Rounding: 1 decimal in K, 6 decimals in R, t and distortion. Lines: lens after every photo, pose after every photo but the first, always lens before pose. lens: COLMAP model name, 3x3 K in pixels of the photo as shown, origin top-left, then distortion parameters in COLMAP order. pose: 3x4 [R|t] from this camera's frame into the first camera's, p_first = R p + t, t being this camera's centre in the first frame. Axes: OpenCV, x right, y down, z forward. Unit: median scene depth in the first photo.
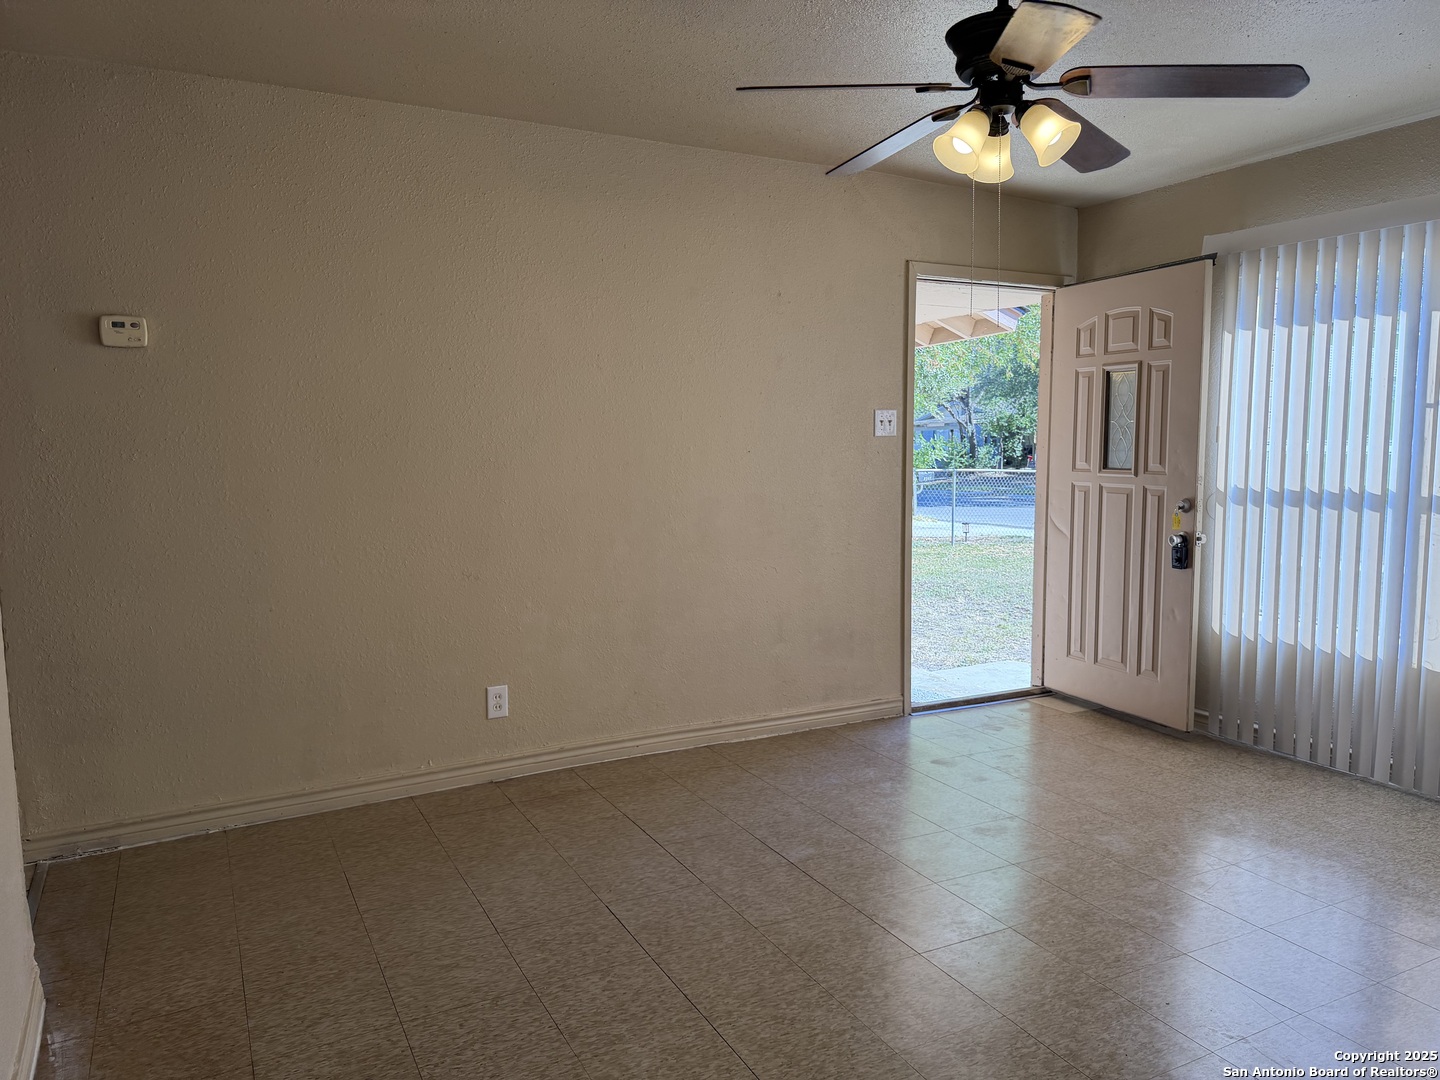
lens RADIAL K [[978.0, 0, 726.7], [0, 978.0, 535.8], [0, 0, 1]] dist [0.030877, -0.047601]
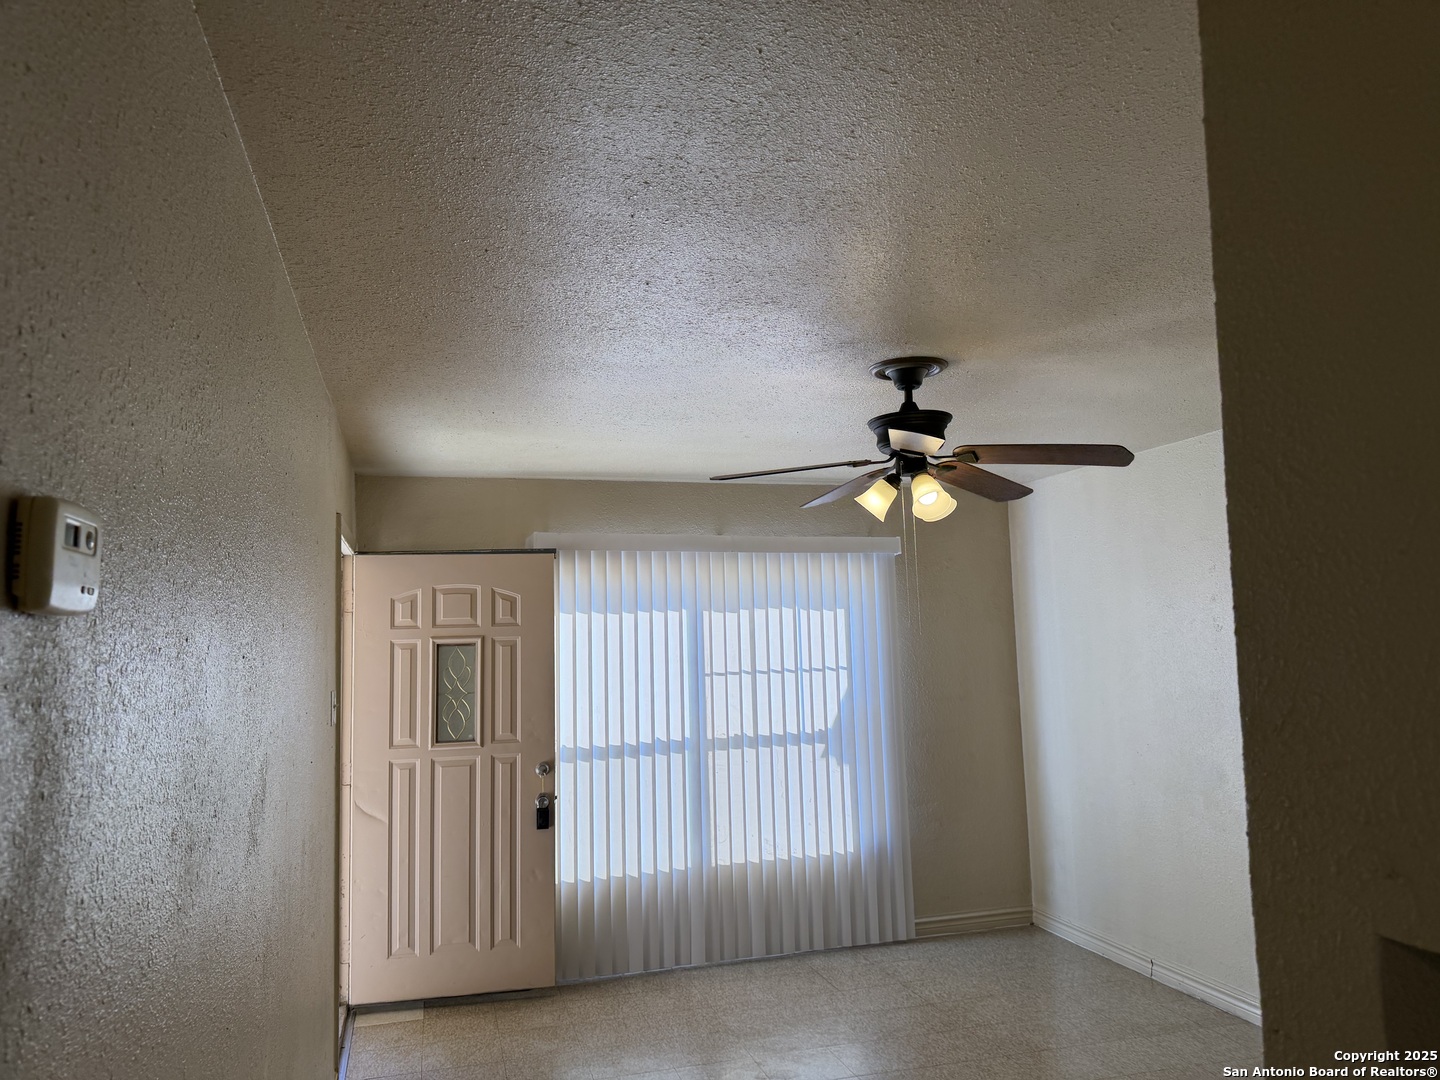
lens RADIAL K [[978.0, 0, 726.7], [0, 978.0, 535.8], [0, 0, 1]] dist [0.030877, -0.047601]
pose [[0.260626, 0.096992, 0.960555, -0.542747], [0.127476, 0.982772, -0.133823, -0.111156], [-0.956987, 0.157325, 0.243772, 0.483562]]
